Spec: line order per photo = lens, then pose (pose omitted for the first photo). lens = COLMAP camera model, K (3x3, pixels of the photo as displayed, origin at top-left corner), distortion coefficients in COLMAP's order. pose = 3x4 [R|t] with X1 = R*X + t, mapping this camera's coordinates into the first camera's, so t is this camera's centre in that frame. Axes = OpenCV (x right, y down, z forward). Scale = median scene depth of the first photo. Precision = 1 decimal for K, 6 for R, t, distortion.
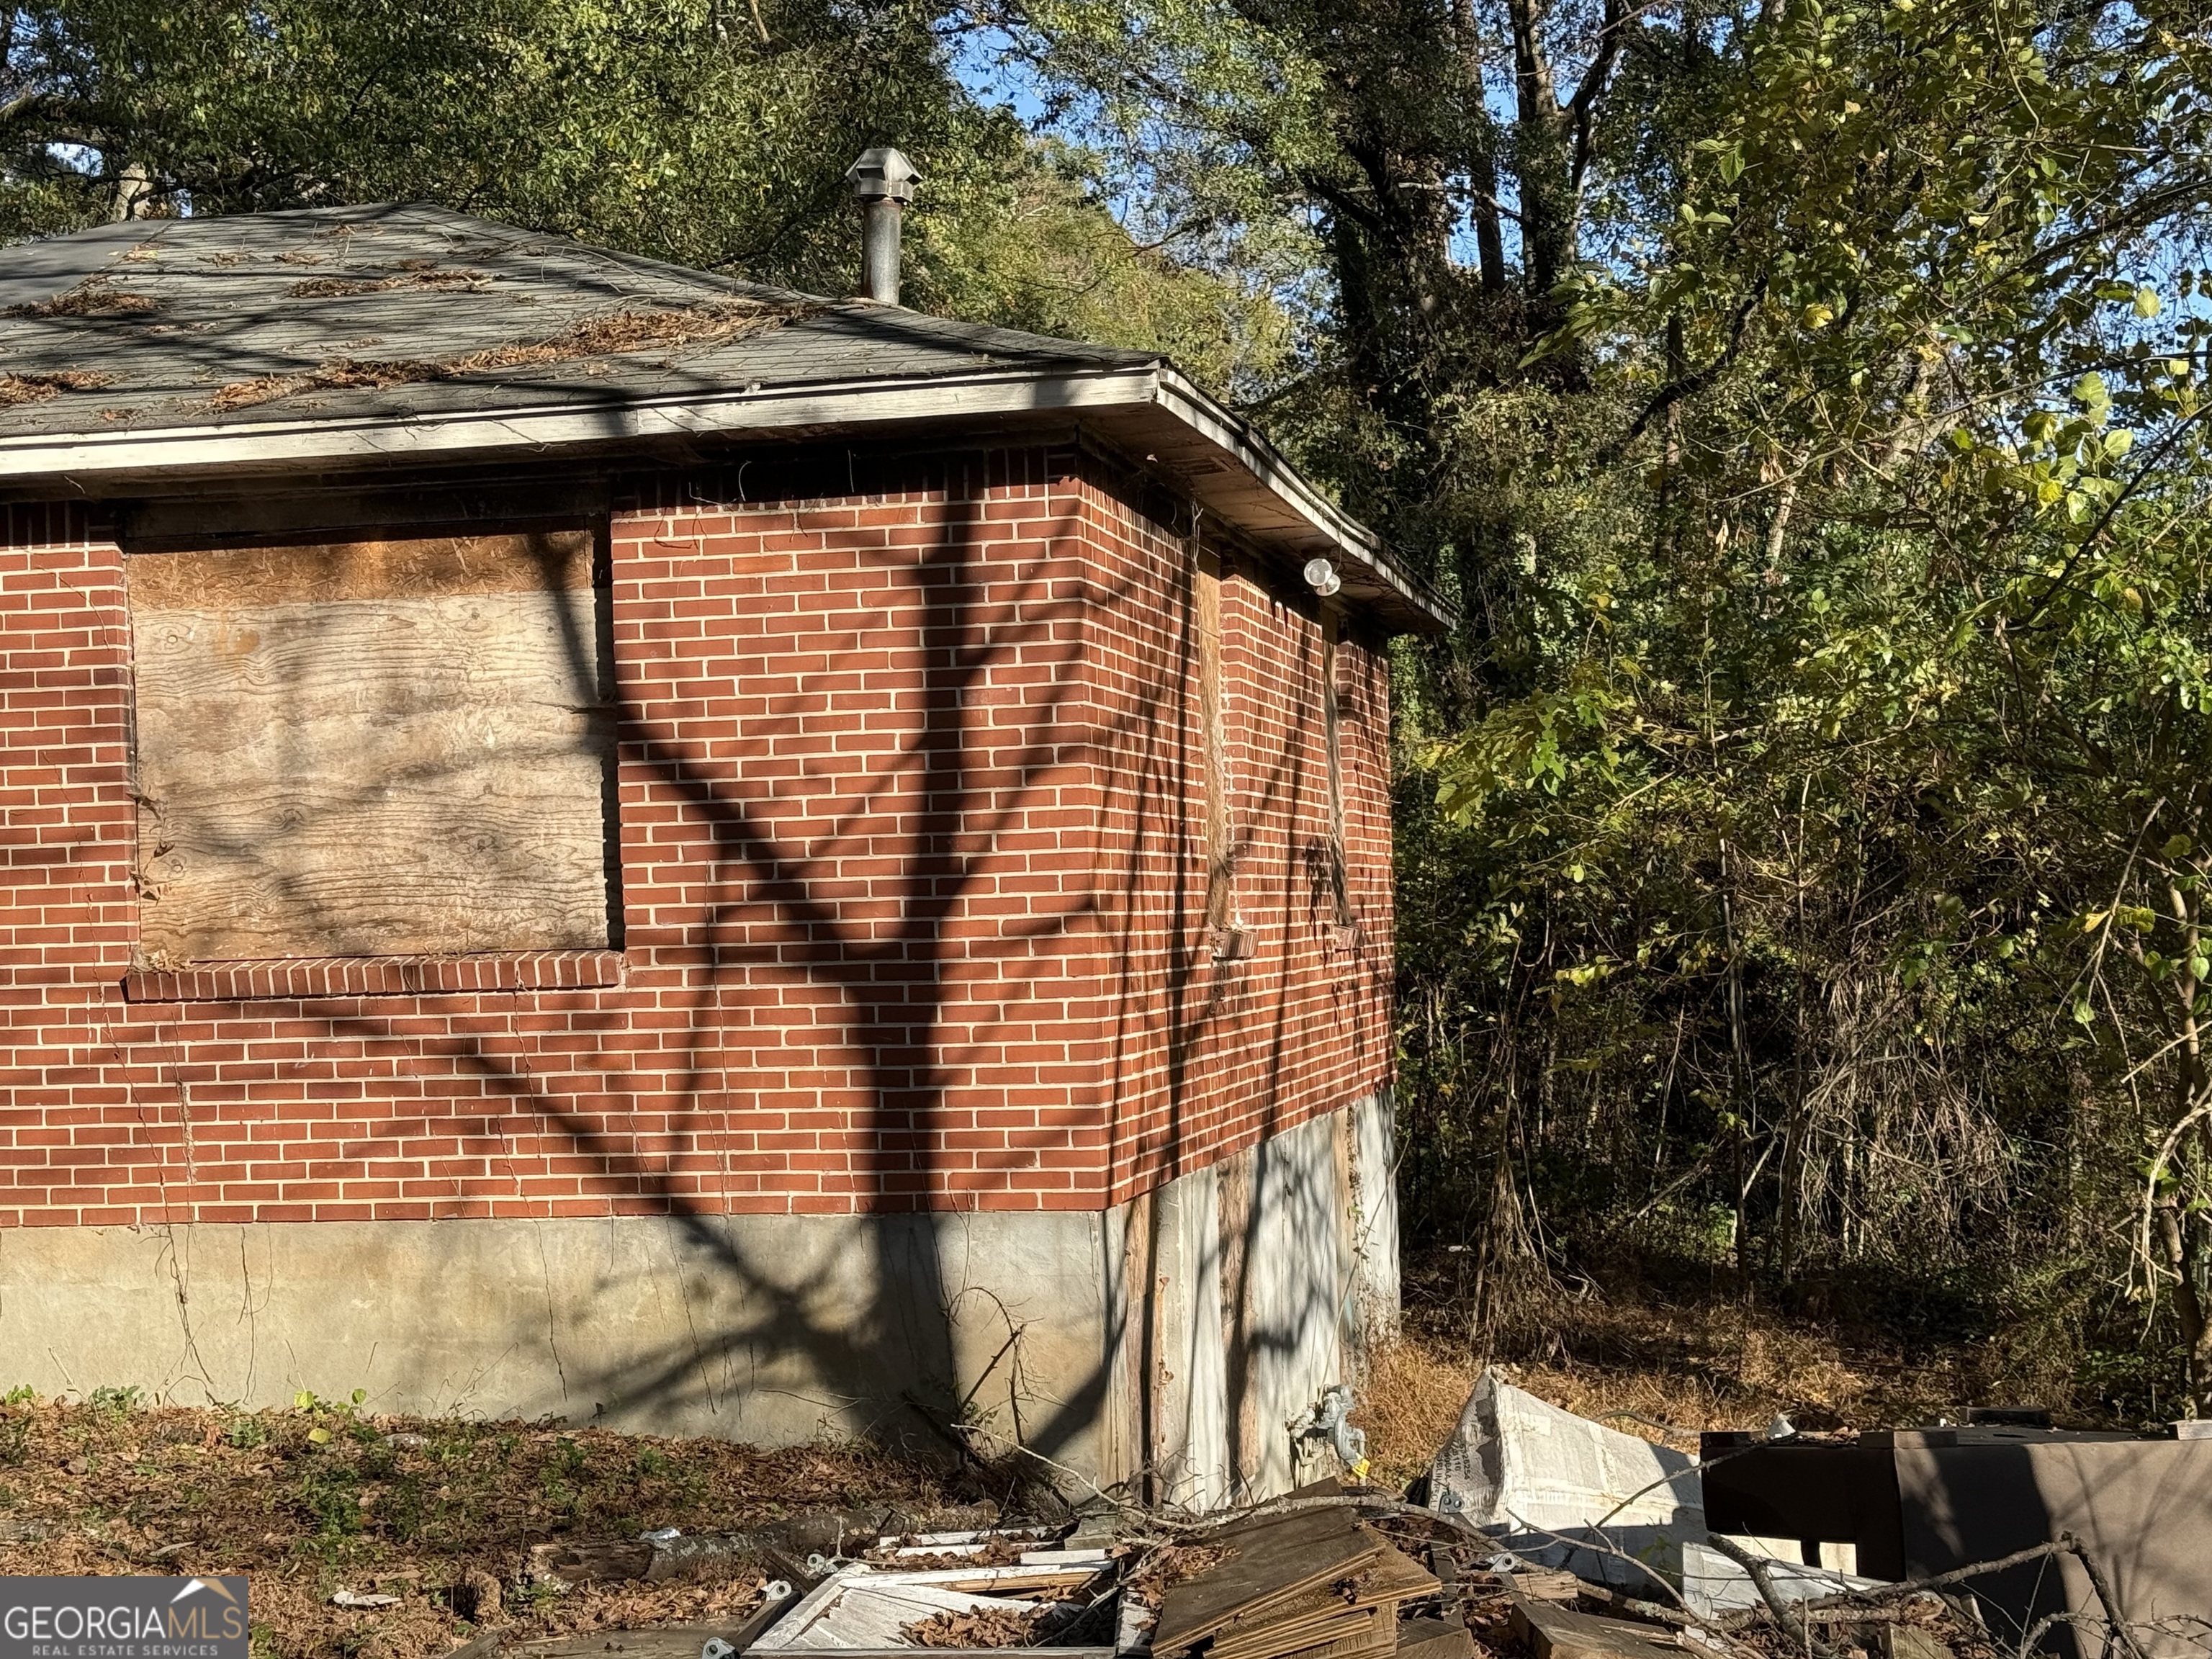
lens RADIAL K [[3415.7, 0, 1106.0], [0, 3415.7, 829.5], [0, 0, 1]] dist [0.097408, 1.306237]
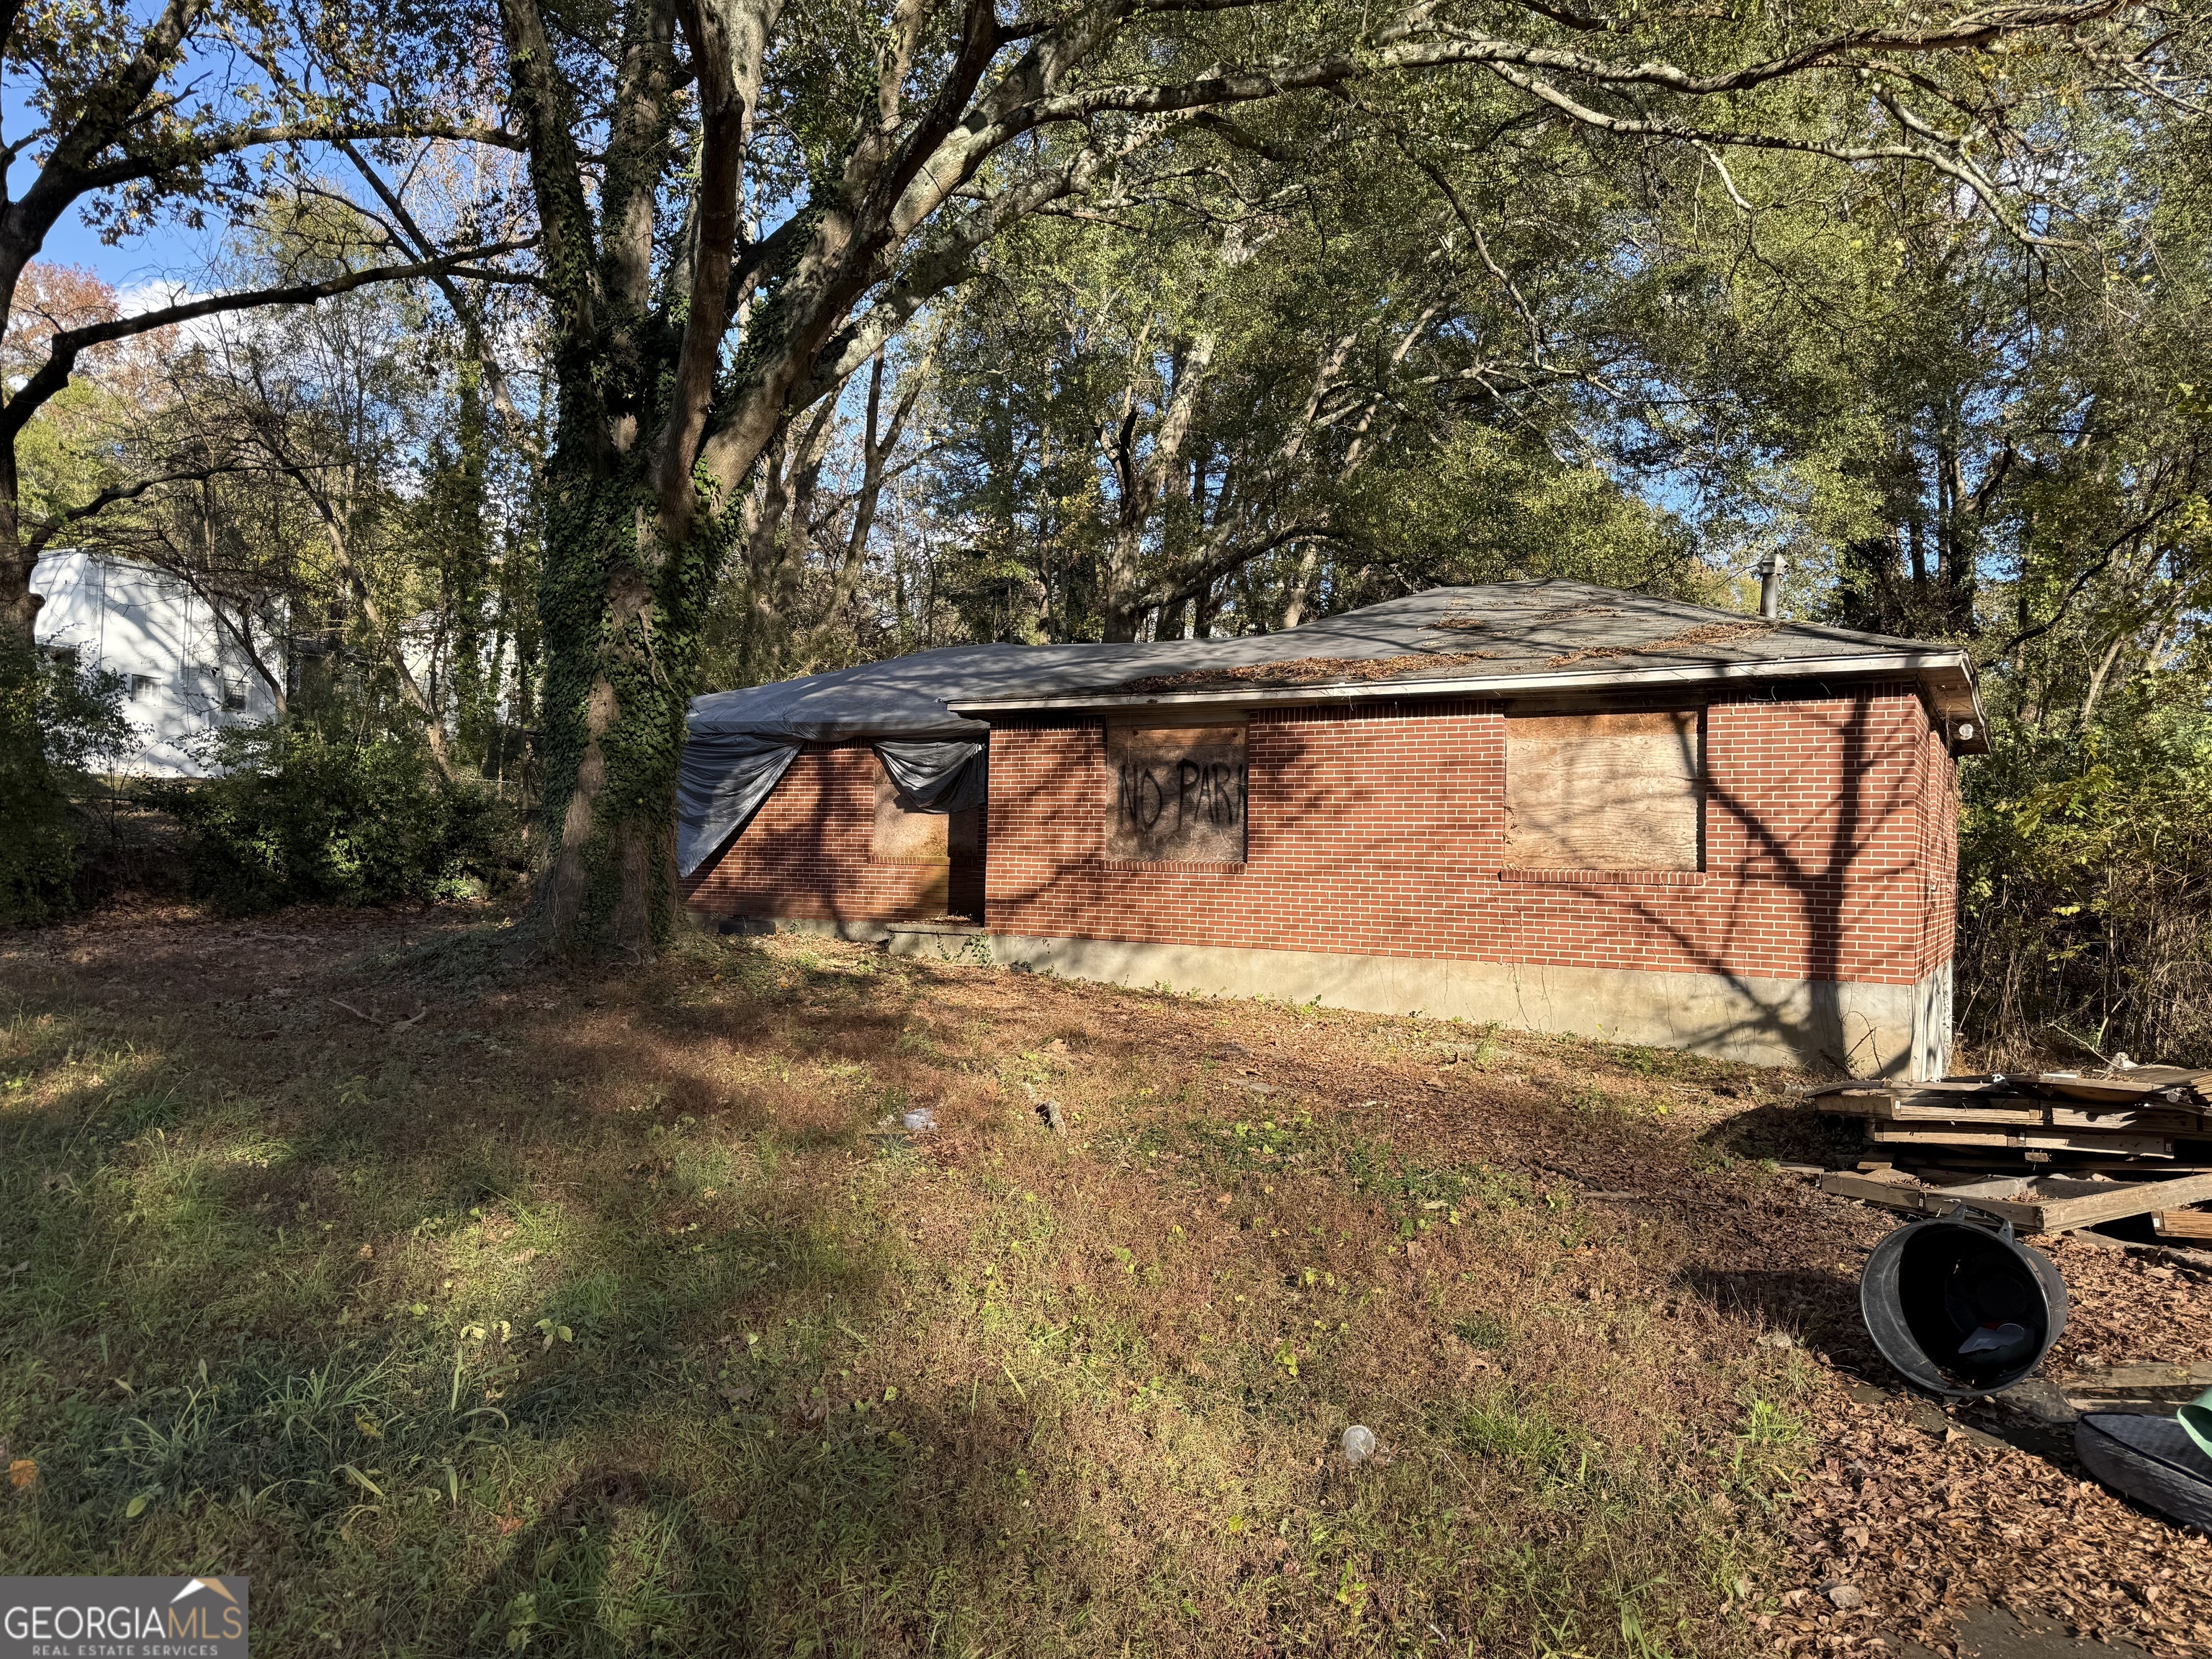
lens RADIAL K [[1526.0, 0, 1106.0], [0, 1526.0, 829.5], [0, 0, 1]] dist [0.005205, -0.000848]
pose [[0.934742, 0.044959, -0.352470, -0.160368], [-0.044340, 0.998968, 0.009835, 0.011665], [0.352549, 0.006436, 0.935771, -0.255377]]
